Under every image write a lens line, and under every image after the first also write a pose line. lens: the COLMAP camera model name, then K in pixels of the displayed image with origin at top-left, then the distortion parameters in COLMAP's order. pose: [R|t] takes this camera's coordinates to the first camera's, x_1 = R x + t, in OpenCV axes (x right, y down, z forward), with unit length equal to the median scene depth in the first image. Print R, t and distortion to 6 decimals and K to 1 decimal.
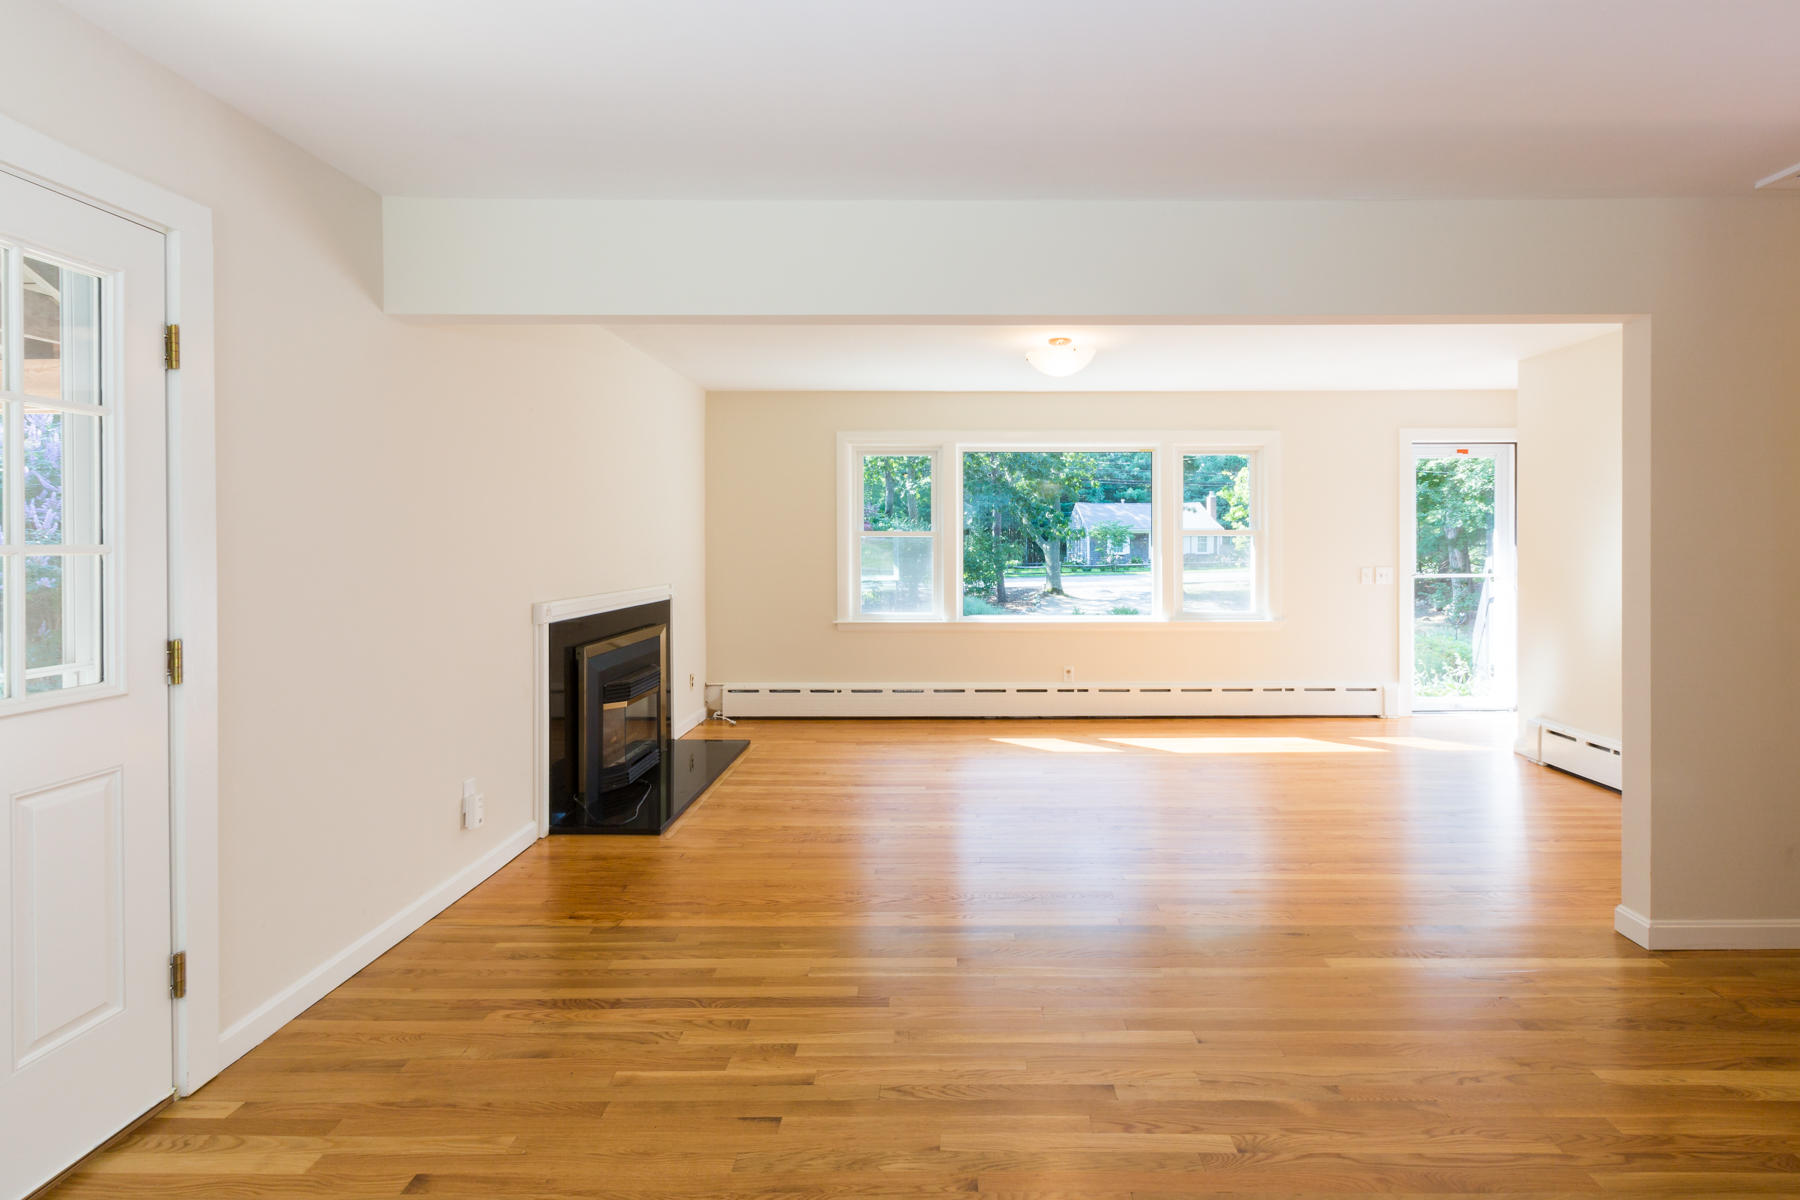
lens RADIAL K [[854.7, 0, 944.2], [0, 854.7, 545.8], [0, 0, 1]] dist [-0.000132, -0.000346]
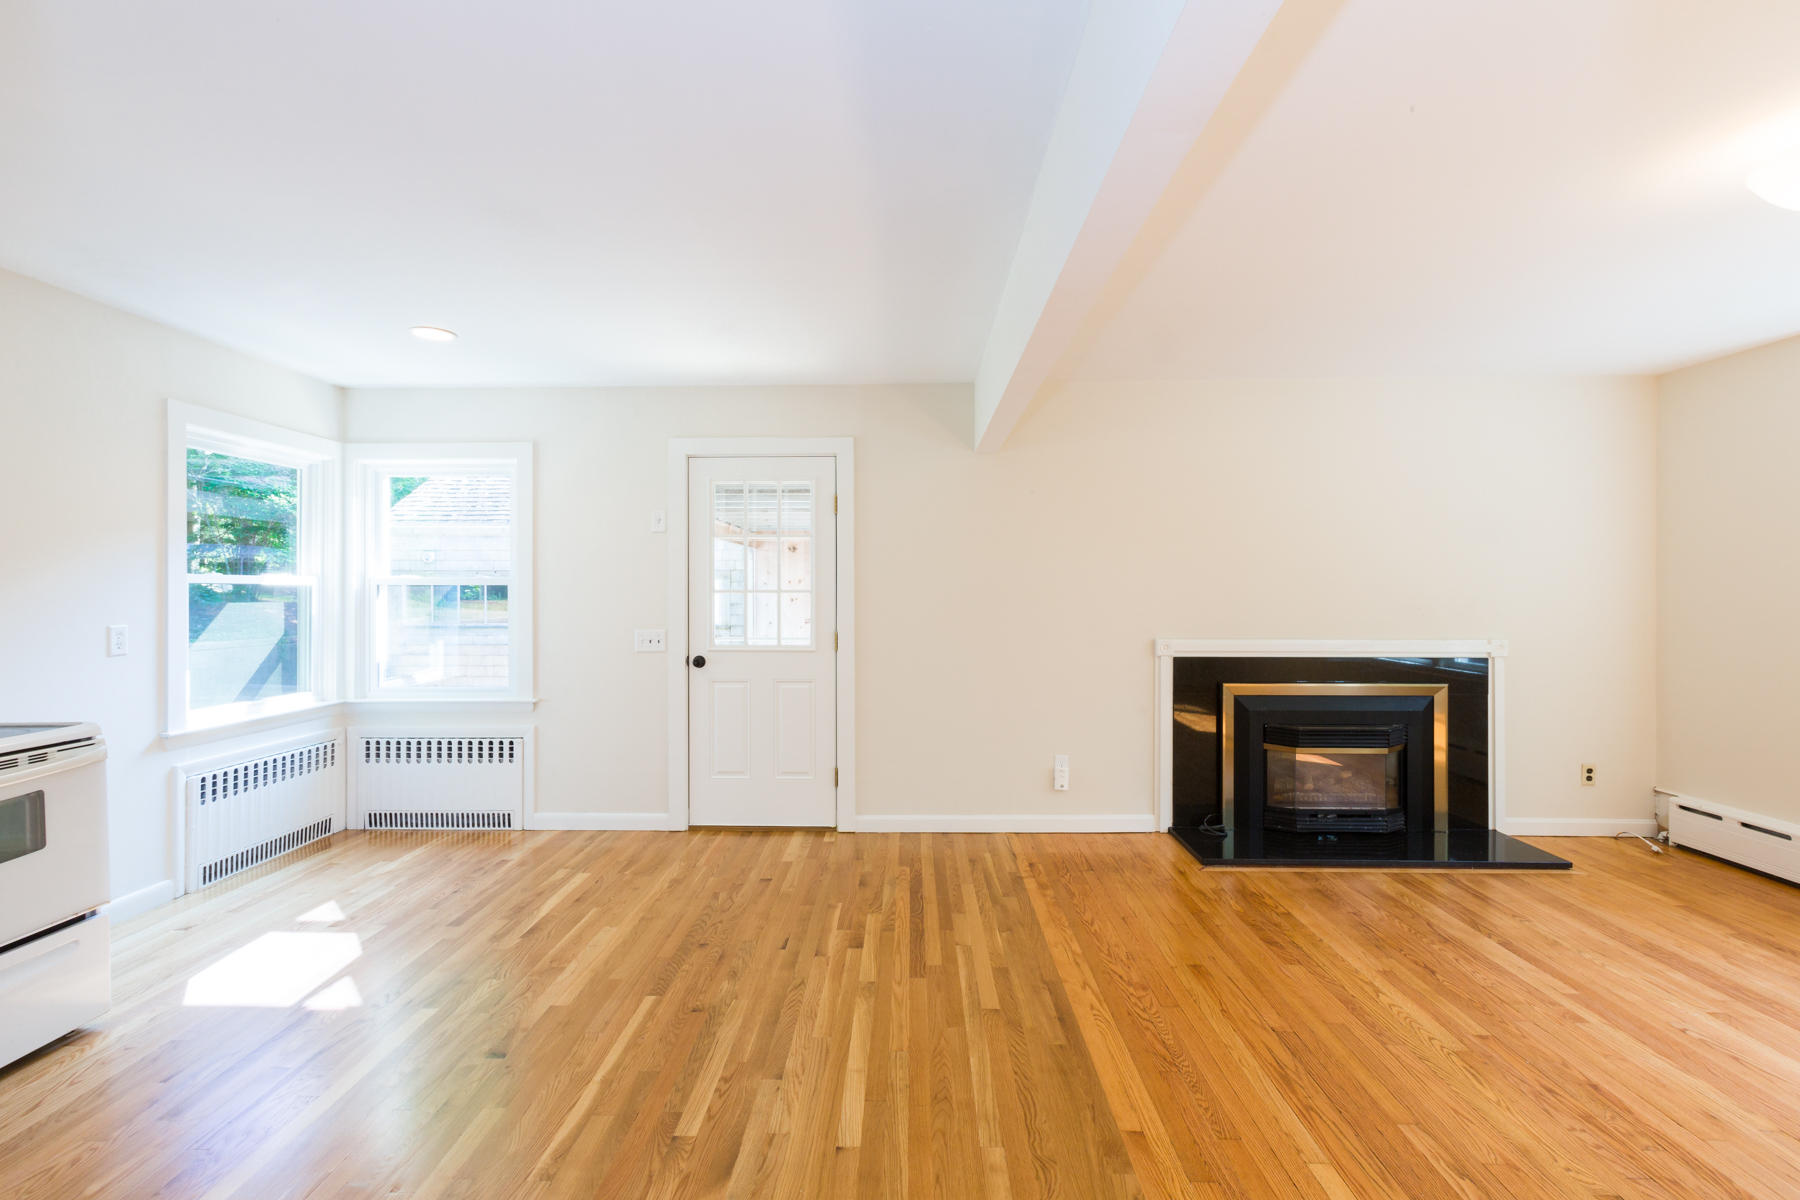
lens RADIAL K [[804.6, 0, 890.9], [0, 804.6, 594.8], [0, 0, 1]] dist [0.003148, -0.000375]
pose [[-0.018160, 0.010099, -0.999784, 0.840412], [-0.004343, 0.999939, 0.010180, -0.007194], [0.999826, 0.004527, -0.018115, 0.787812]]
